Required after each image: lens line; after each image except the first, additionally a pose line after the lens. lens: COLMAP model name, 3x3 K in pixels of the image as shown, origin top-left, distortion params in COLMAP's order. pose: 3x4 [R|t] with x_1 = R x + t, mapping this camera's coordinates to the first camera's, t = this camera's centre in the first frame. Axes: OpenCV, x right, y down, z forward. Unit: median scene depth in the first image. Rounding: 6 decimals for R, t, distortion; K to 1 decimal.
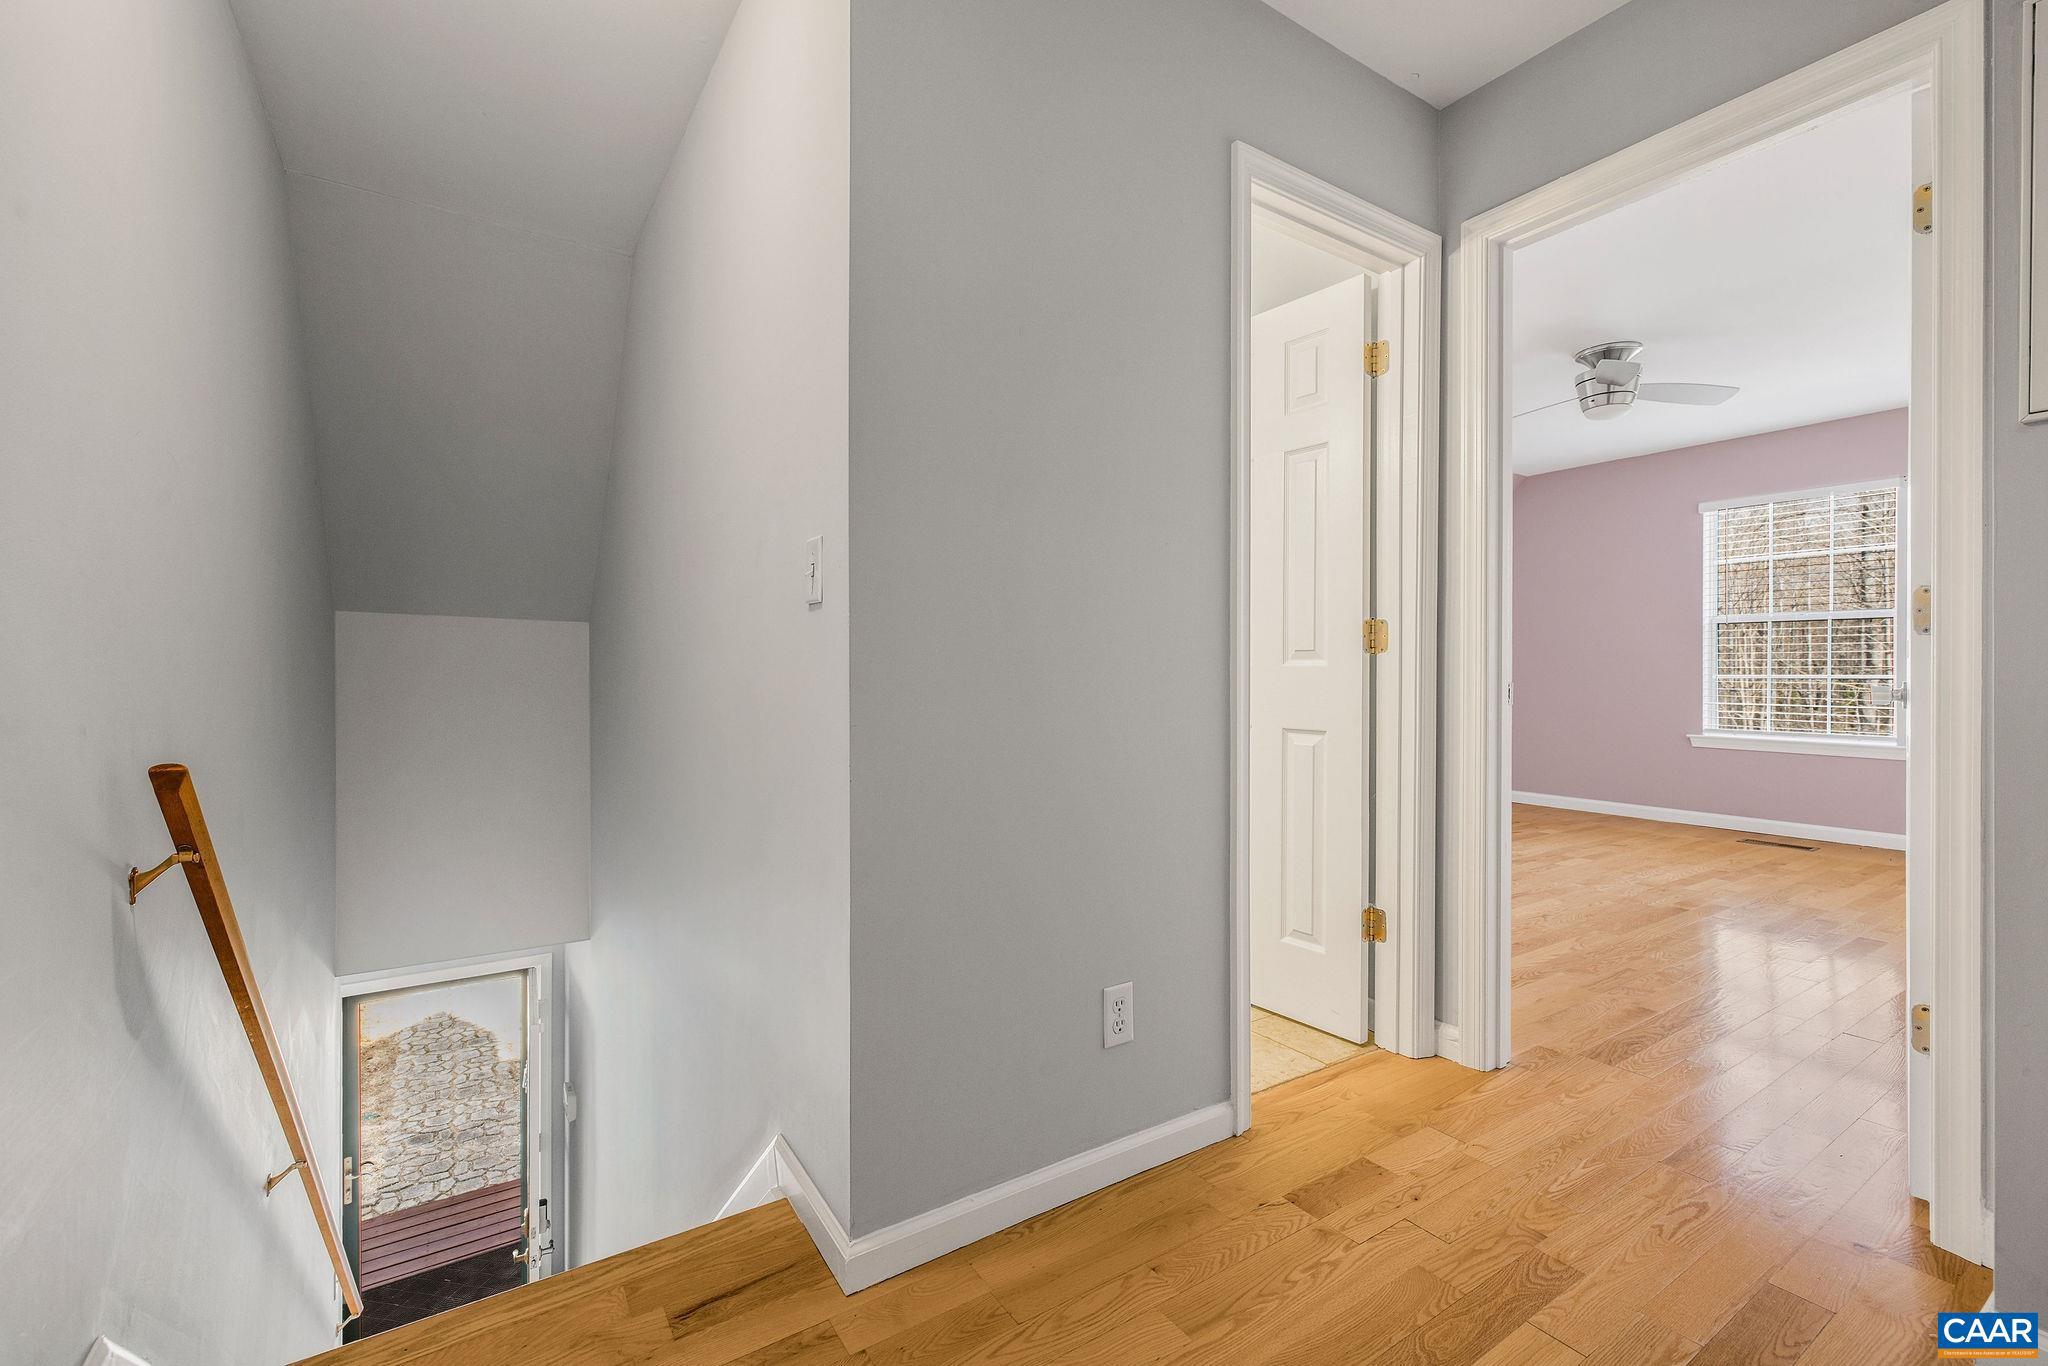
lens RADIAL K [[874.8, 0, 1024.2], [0, 874.8, 673.2], [0, 0, 1]] dist [0.004908, -0.000030]
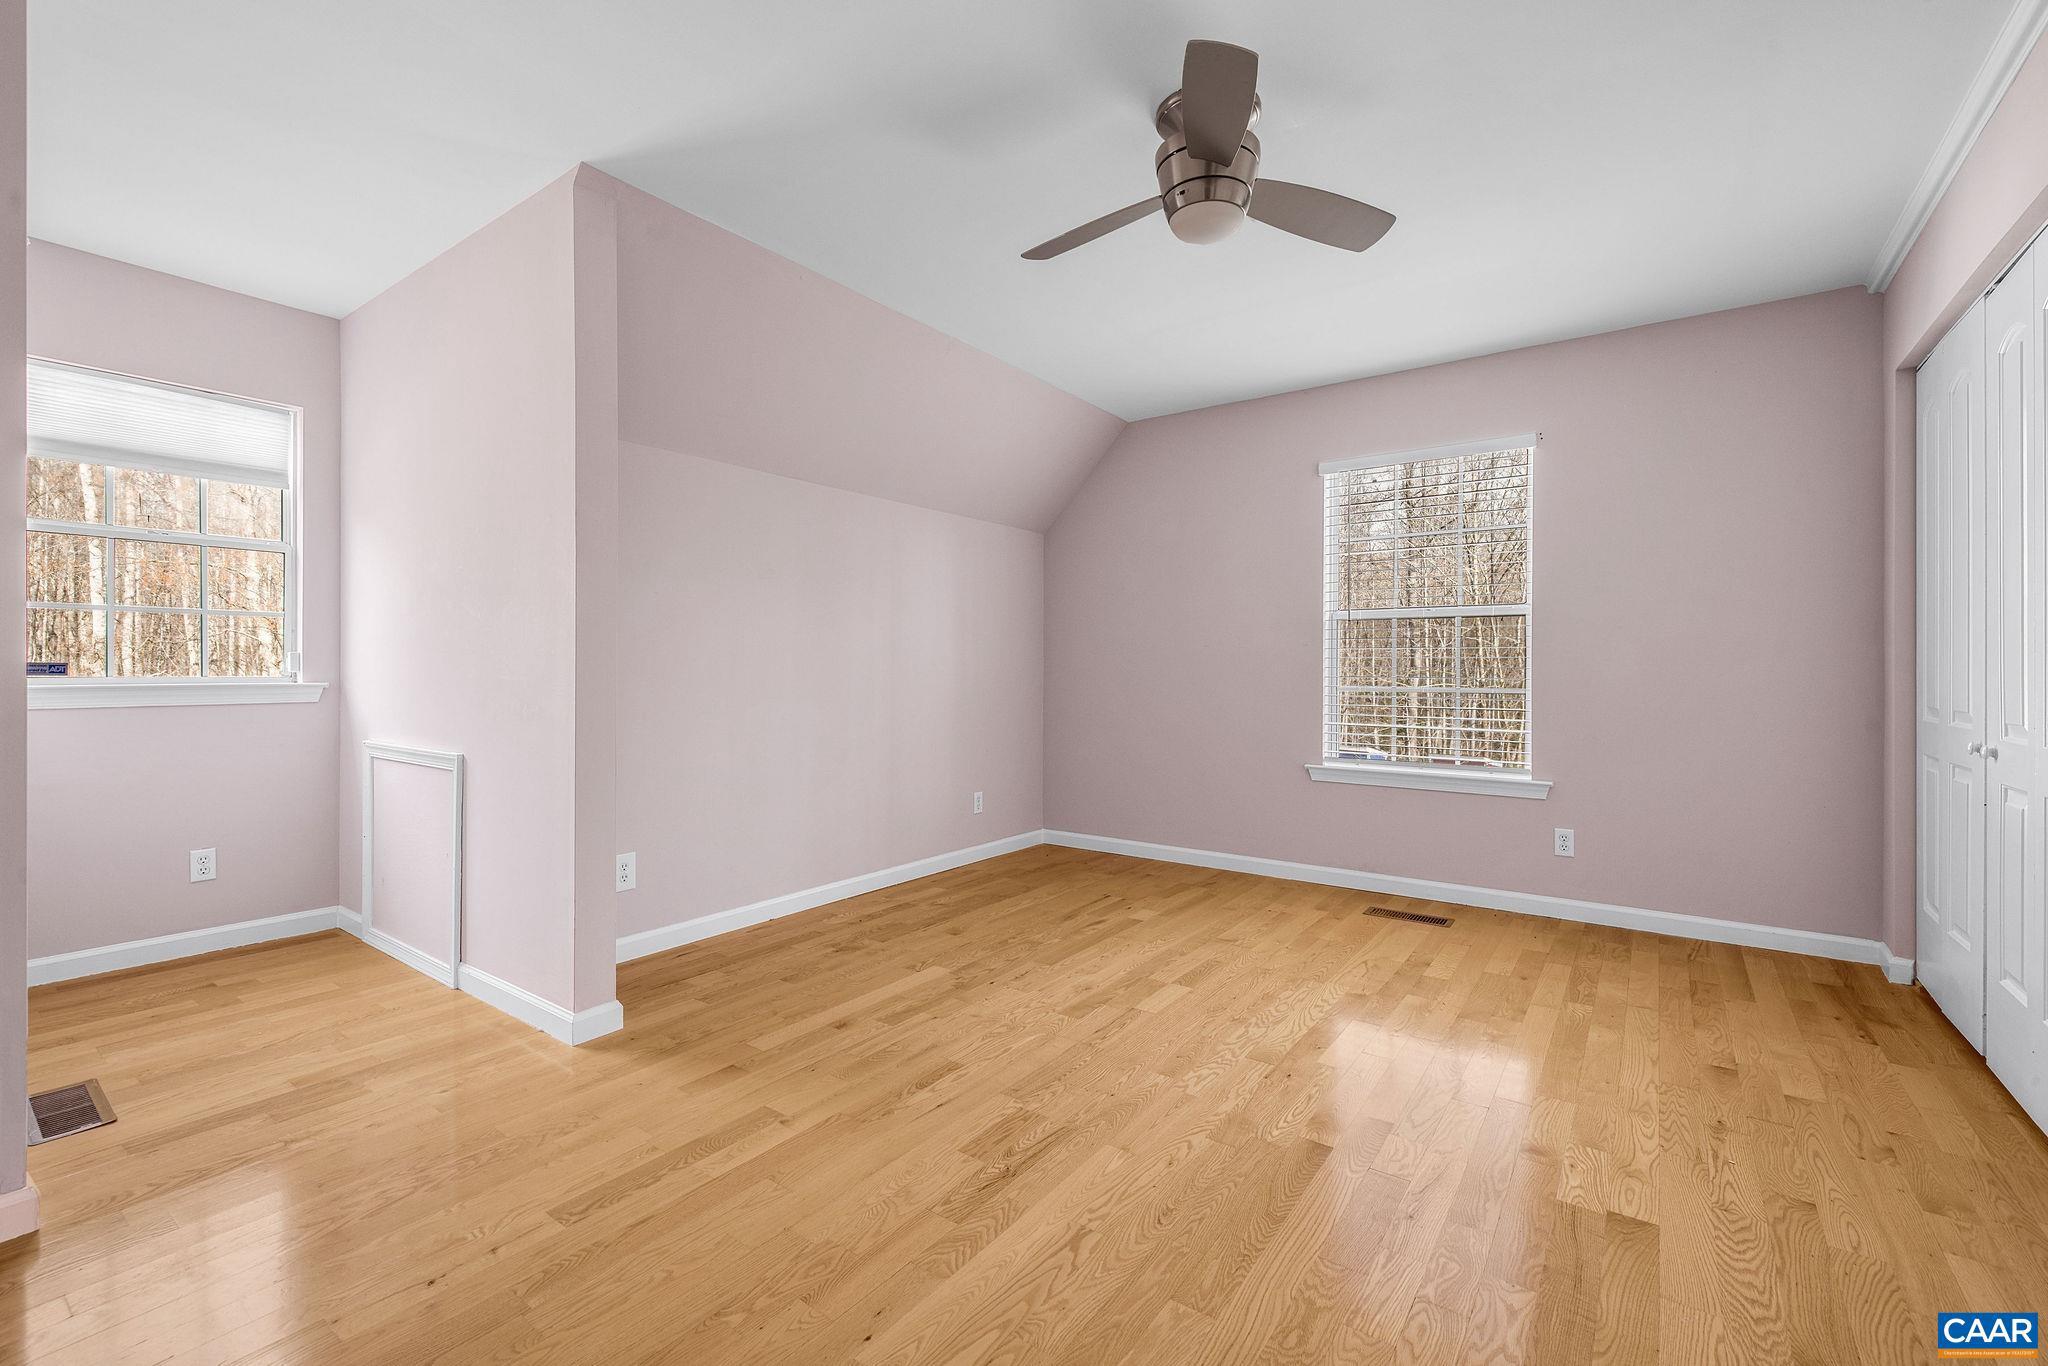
lens RADIAL K [[874.8, 0, 1012.4], [0, 874.8, 672.7], [0, 0, 1]] dist [0.004908, -0.000030]
pose [[0.940729, 0.001058, 0.339157, 0.271197], [-0.001976, 0.999995, 0.002362, -0.012352], [-0.339153, -0.002892, 0.940727, 0.389743]]
